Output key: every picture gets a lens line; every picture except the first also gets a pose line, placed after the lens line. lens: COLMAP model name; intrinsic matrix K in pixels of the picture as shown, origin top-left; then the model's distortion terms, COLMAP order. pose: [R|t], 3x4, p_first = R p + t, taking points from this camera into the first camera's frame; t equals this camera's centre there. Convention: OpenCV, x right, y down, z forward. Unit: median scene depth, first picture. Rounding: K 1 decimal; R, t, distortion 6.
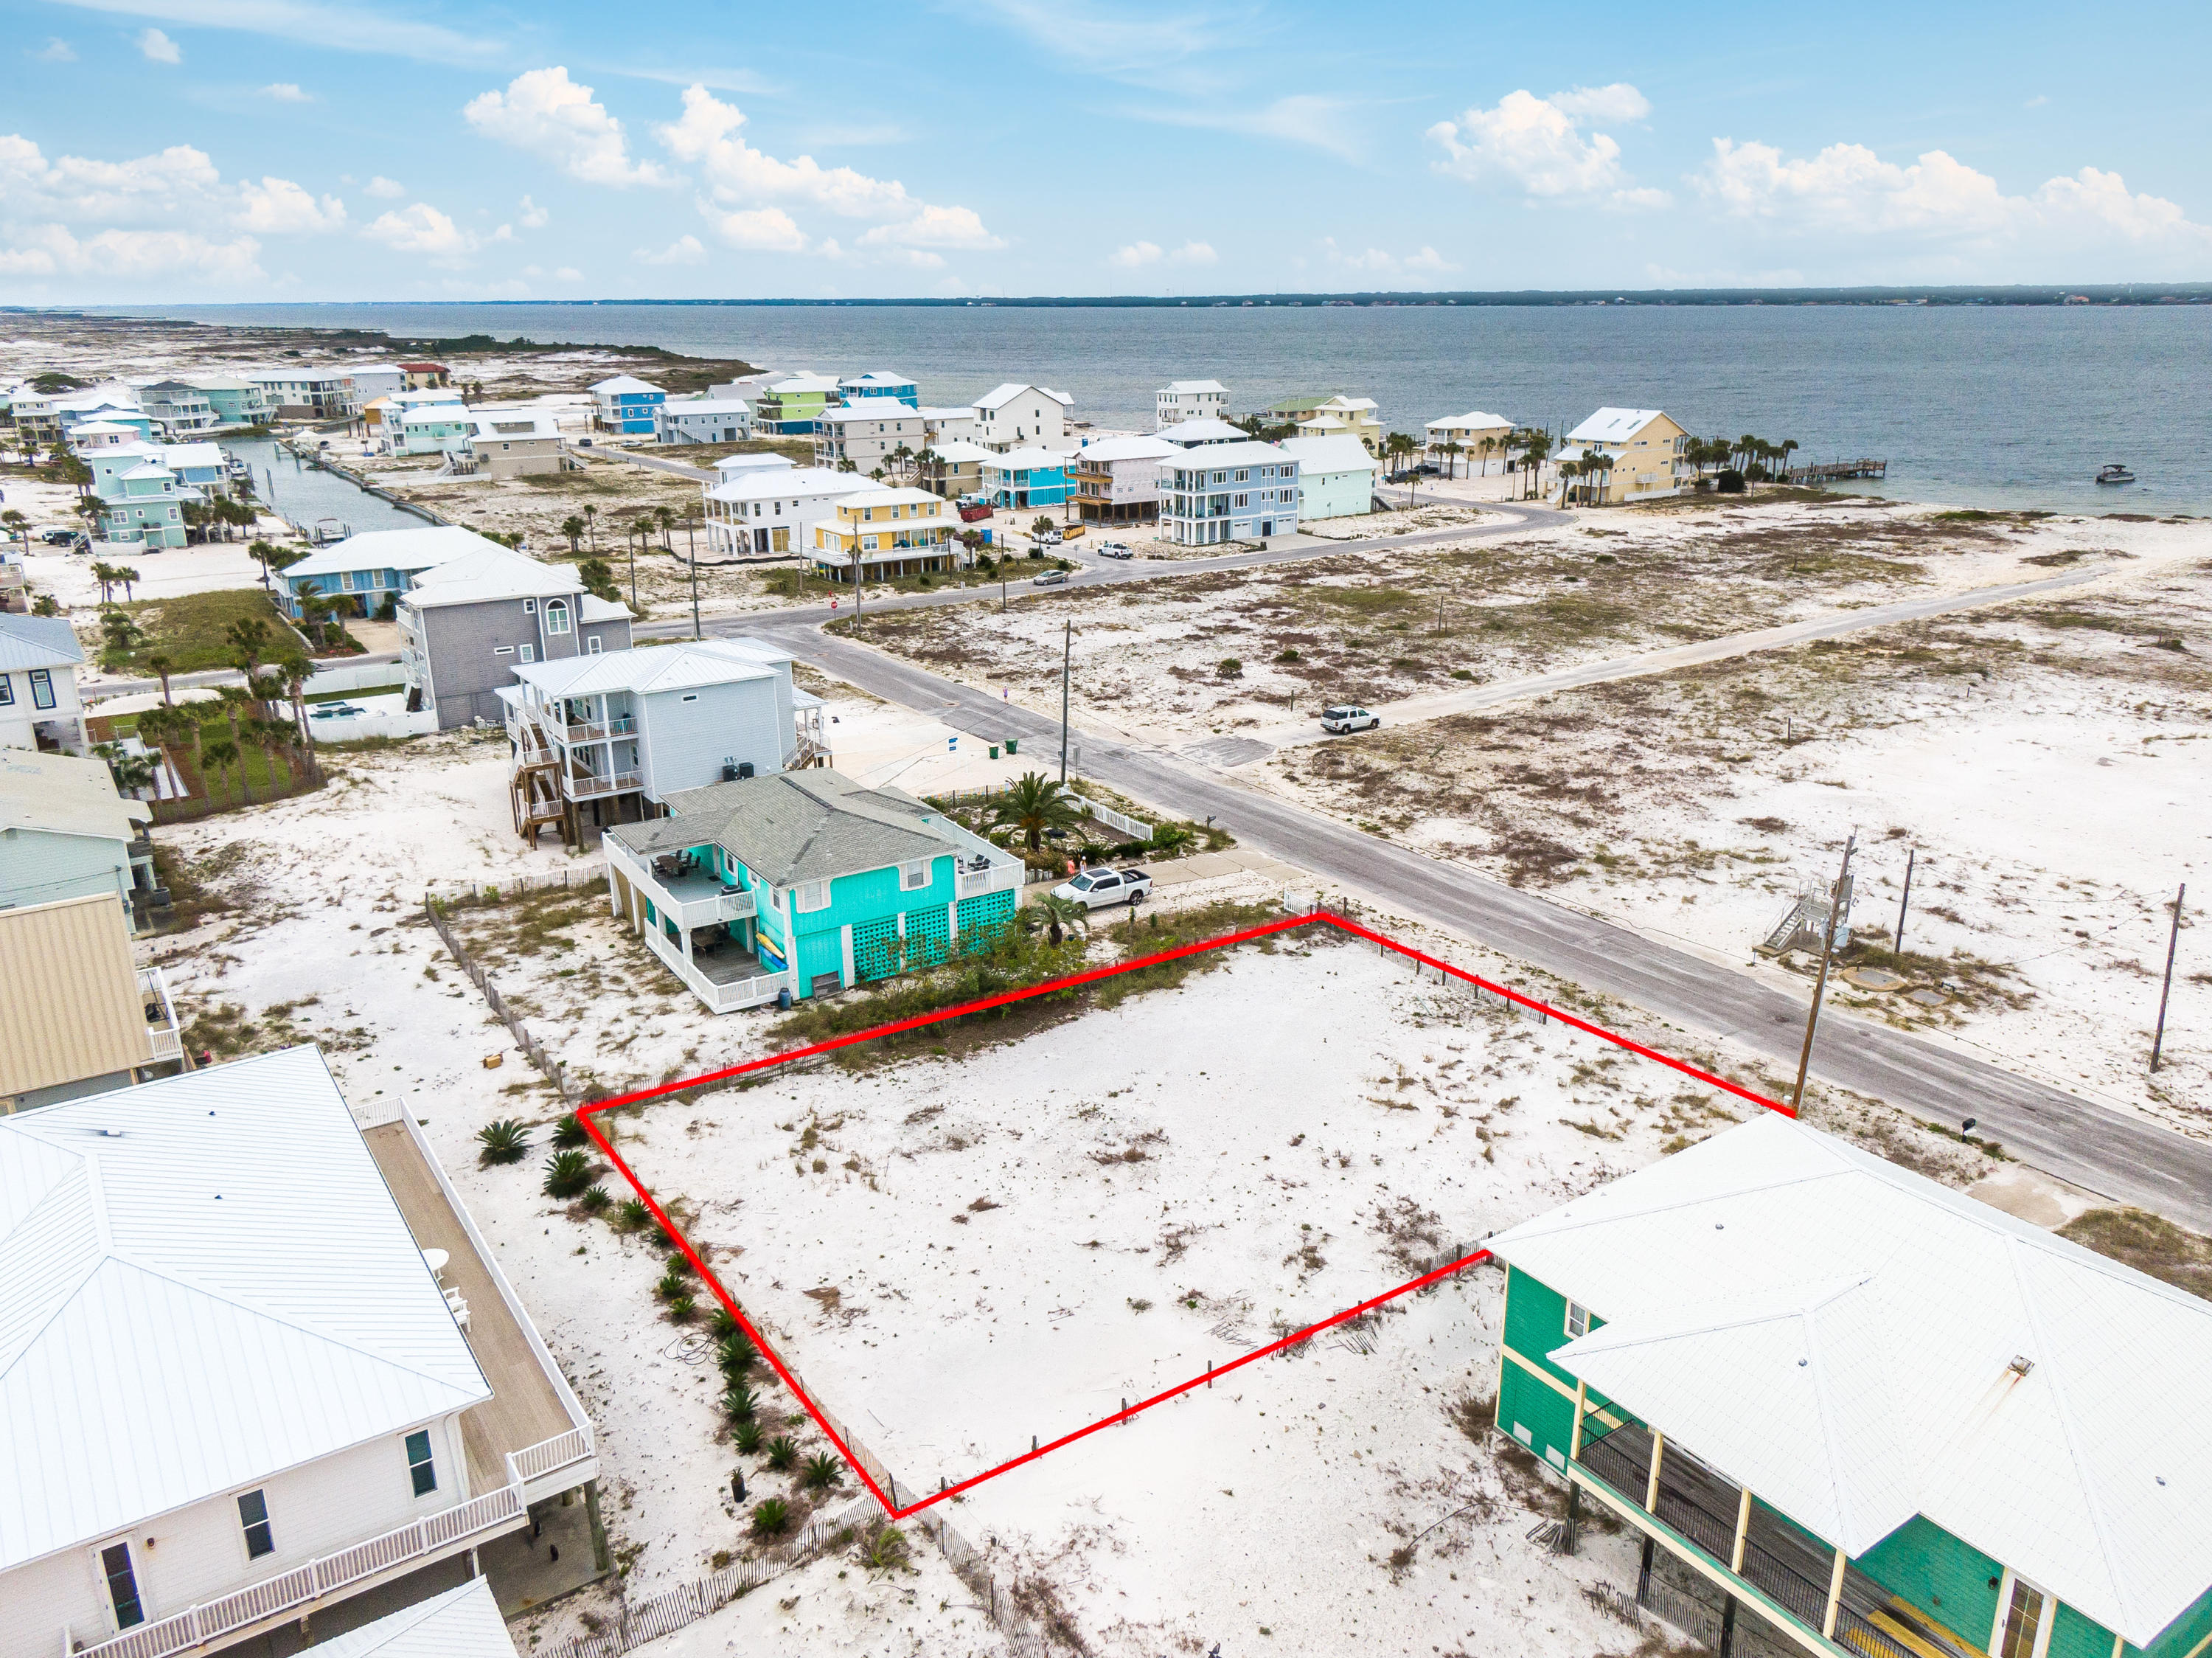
lens RADIAL K [[1610.6, 0, 1115.5], [0, 1610.6, 825.8], [0, 0, 1]] dist [0.051300, -0.069090]
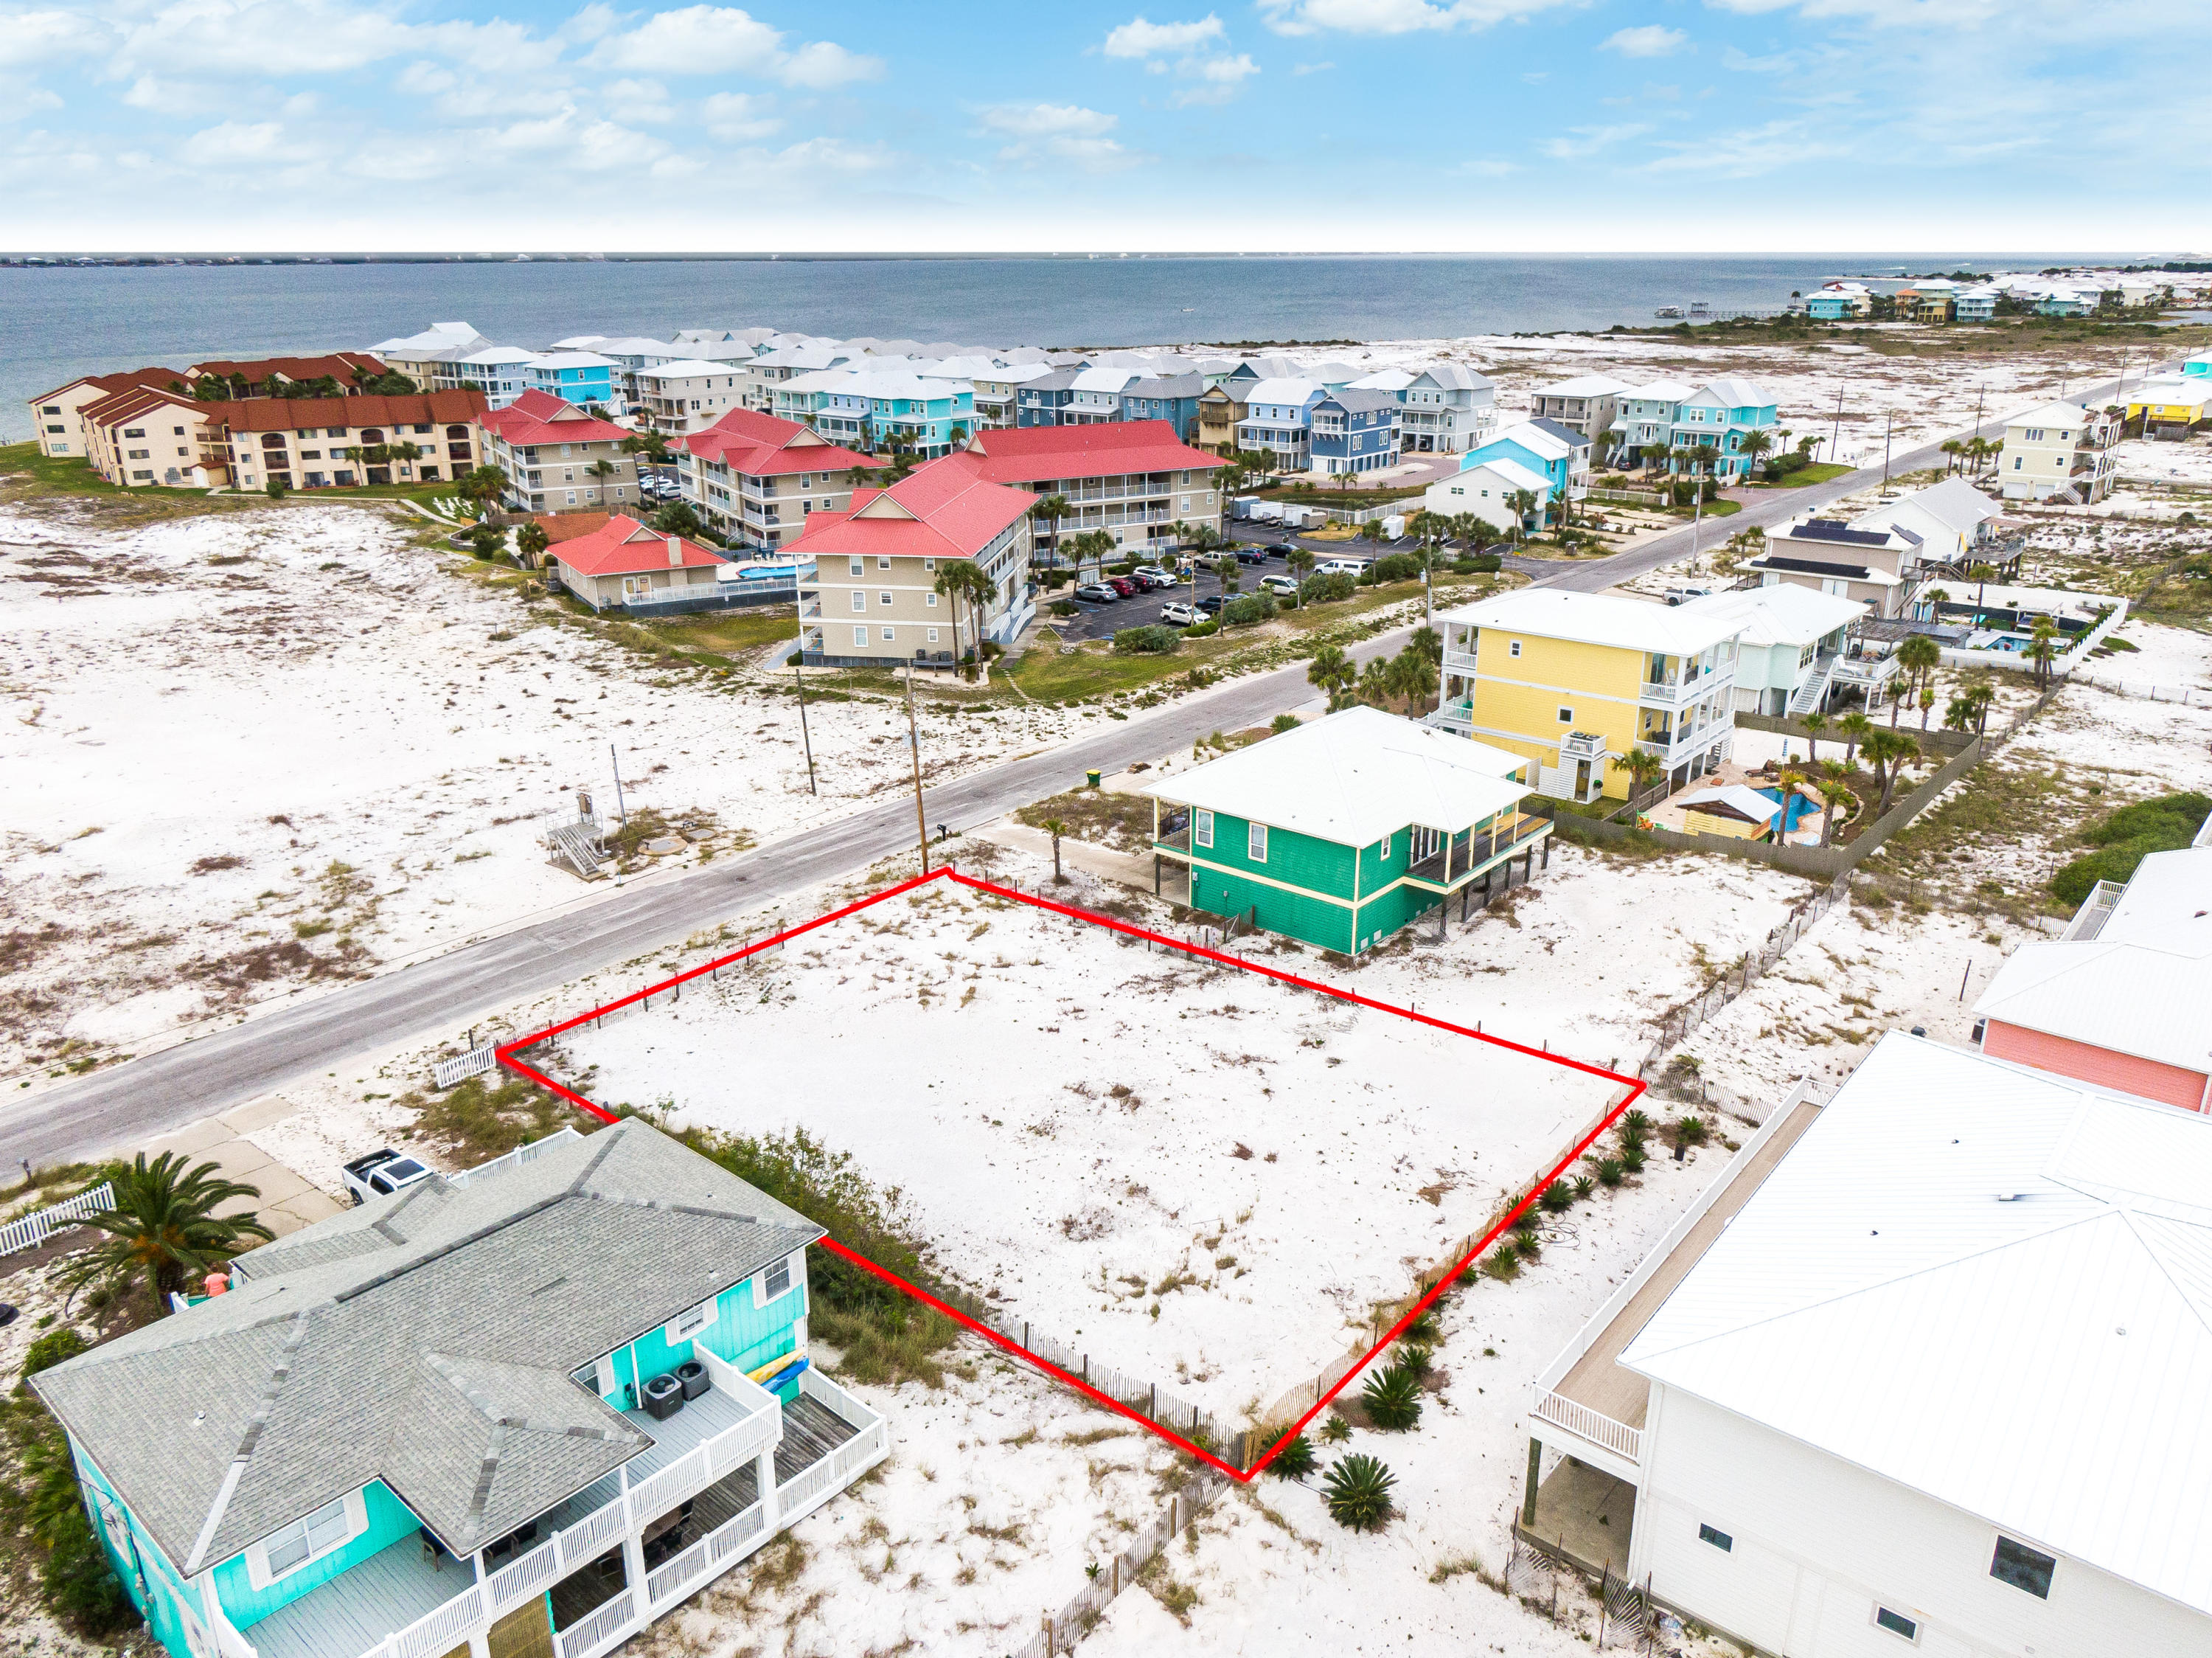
lens RADIAL K [[1610.6, 0, 1115.5], [0, 1610.6, 825.8], [0, 0, 1]] dist [0.051300, -0.069090]
pose [[-0.272750, -0.318222, 0.907933, -0.688434], [0.301744, 0.867803, 0.394803, -0.282902], [-0.913542, 0.381645, -0.140672, 0.831944]]
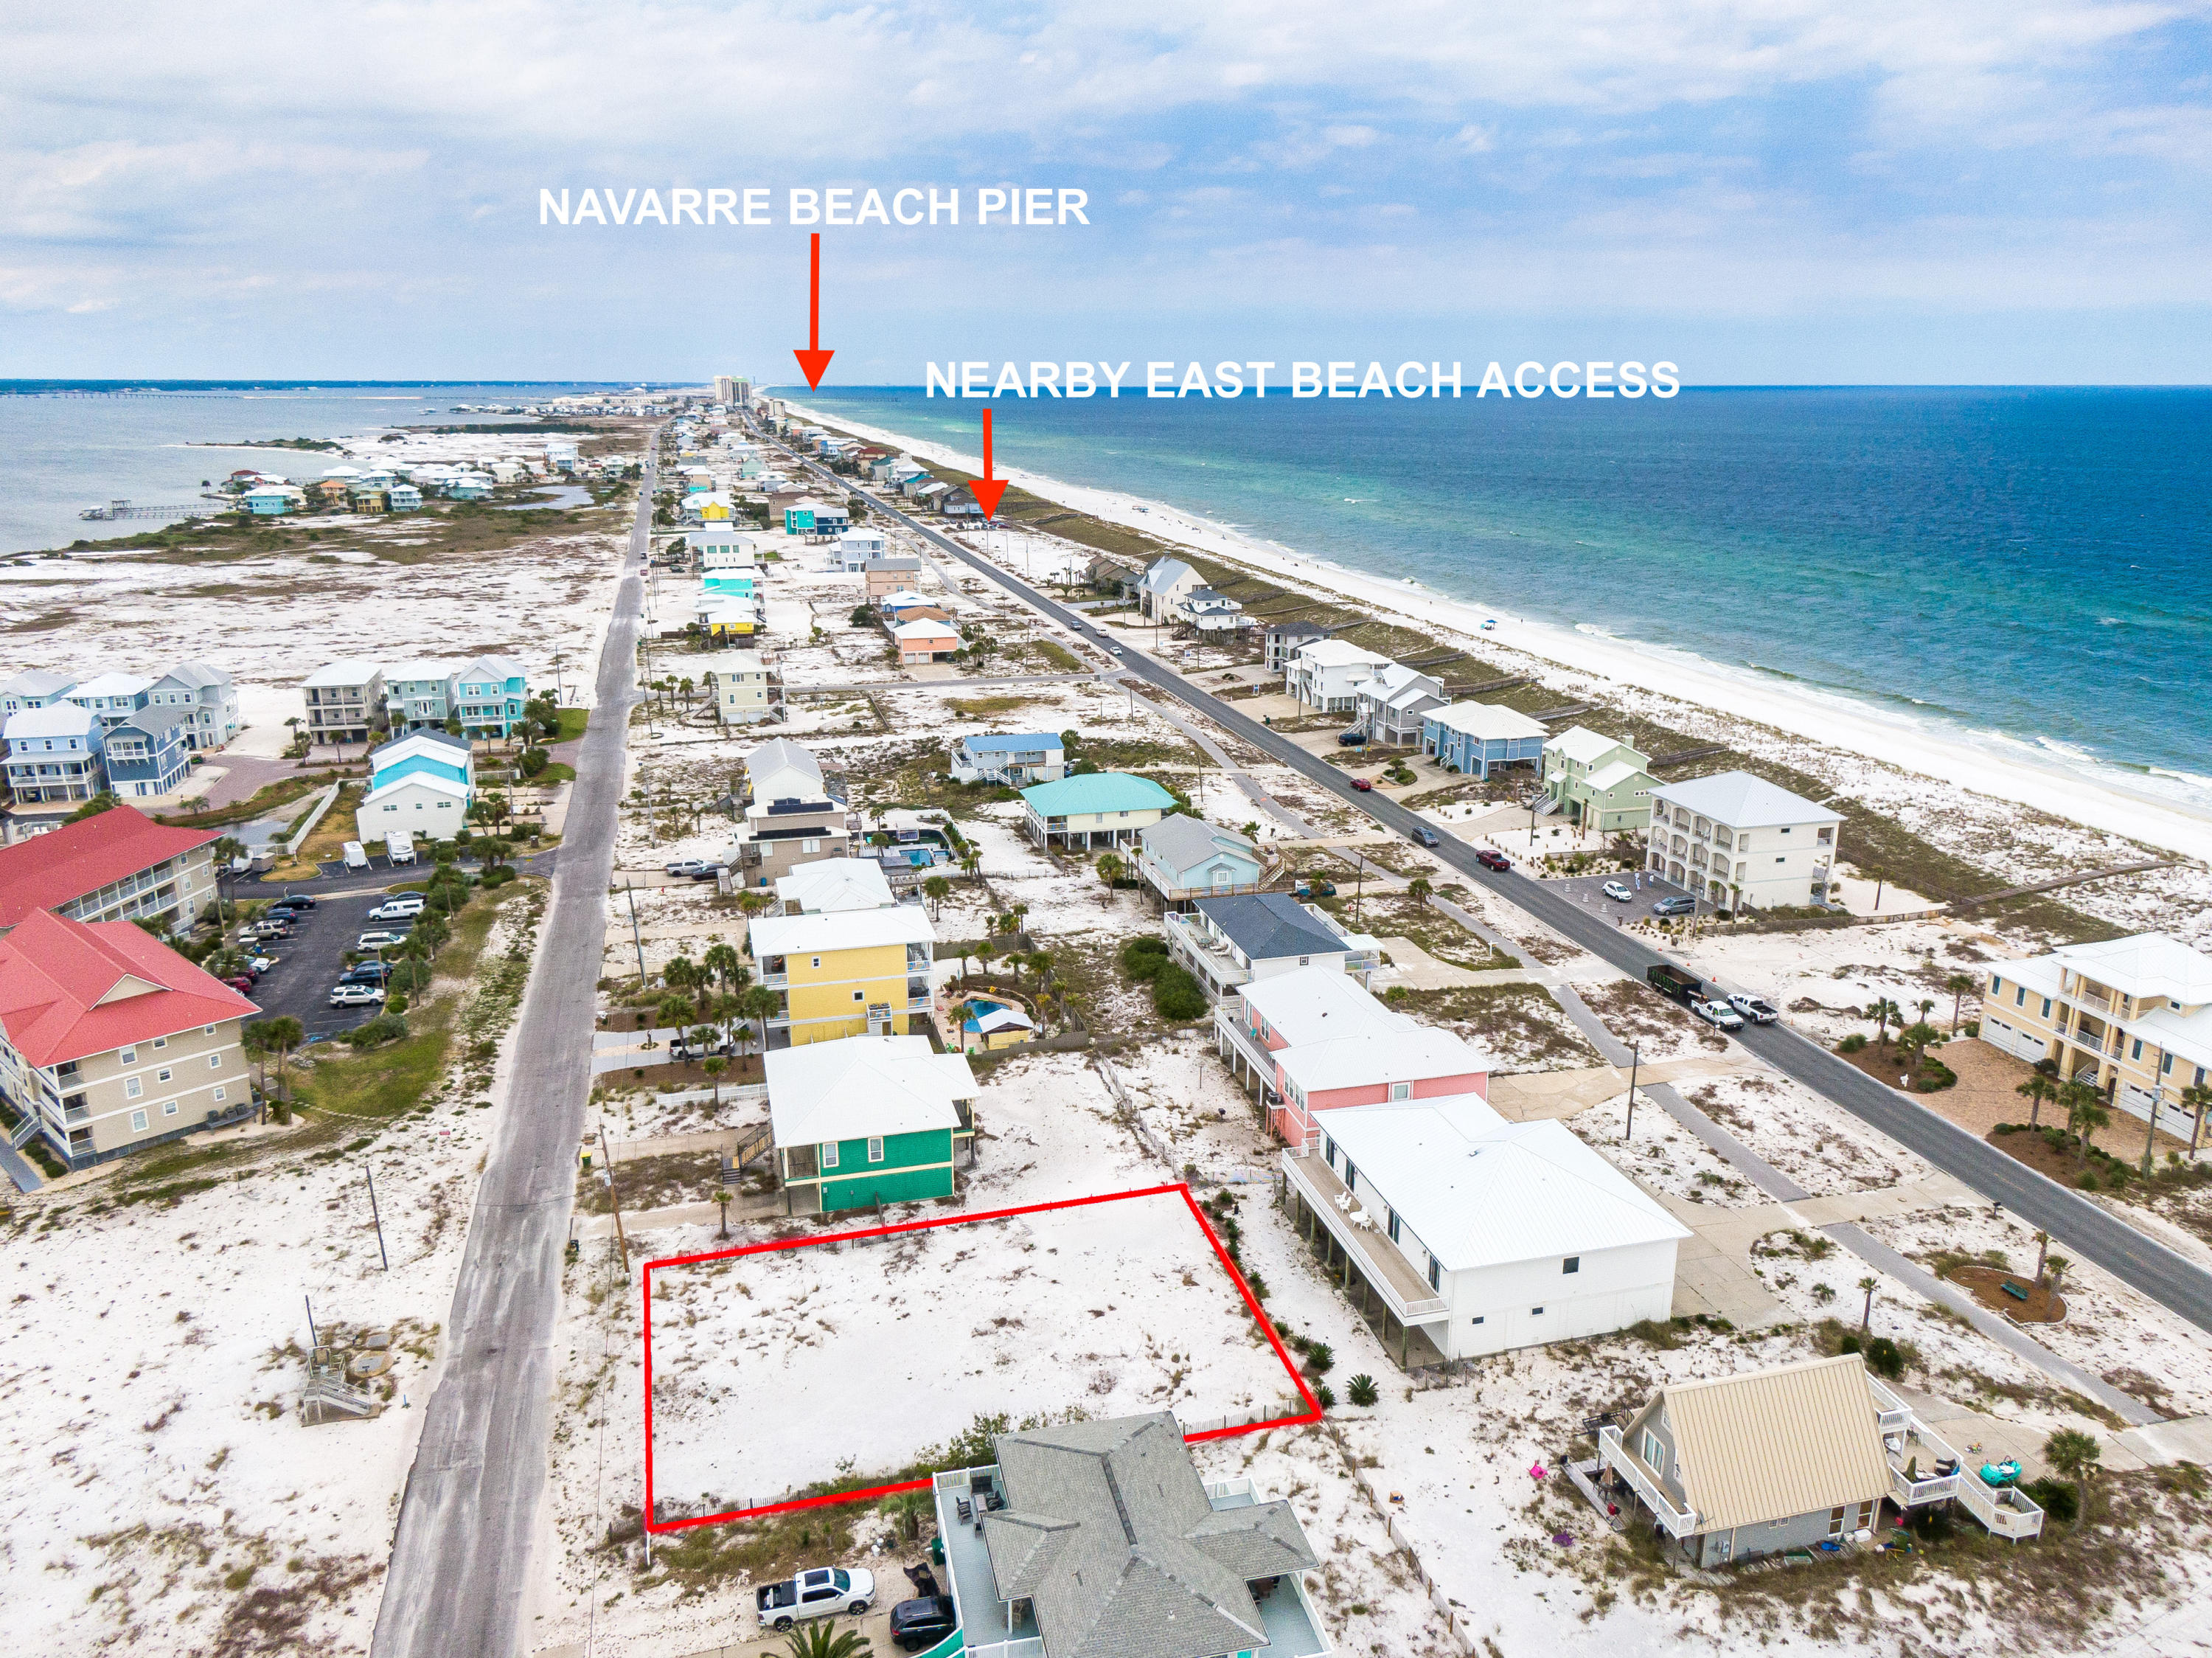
lens RADIAL K [[1584.6, 0, 1098.6], [0, 1584.6, 827.5], [0, 0, 1]] dist [0.033960, -0.046842]
pose [[-0.938667, -0.085820, 0.333975, -0.465642], [0.113242, 0.838097, 0.533638, -0.866637], [-0.325700, 0.538728, -0.776976, 1.532627]]
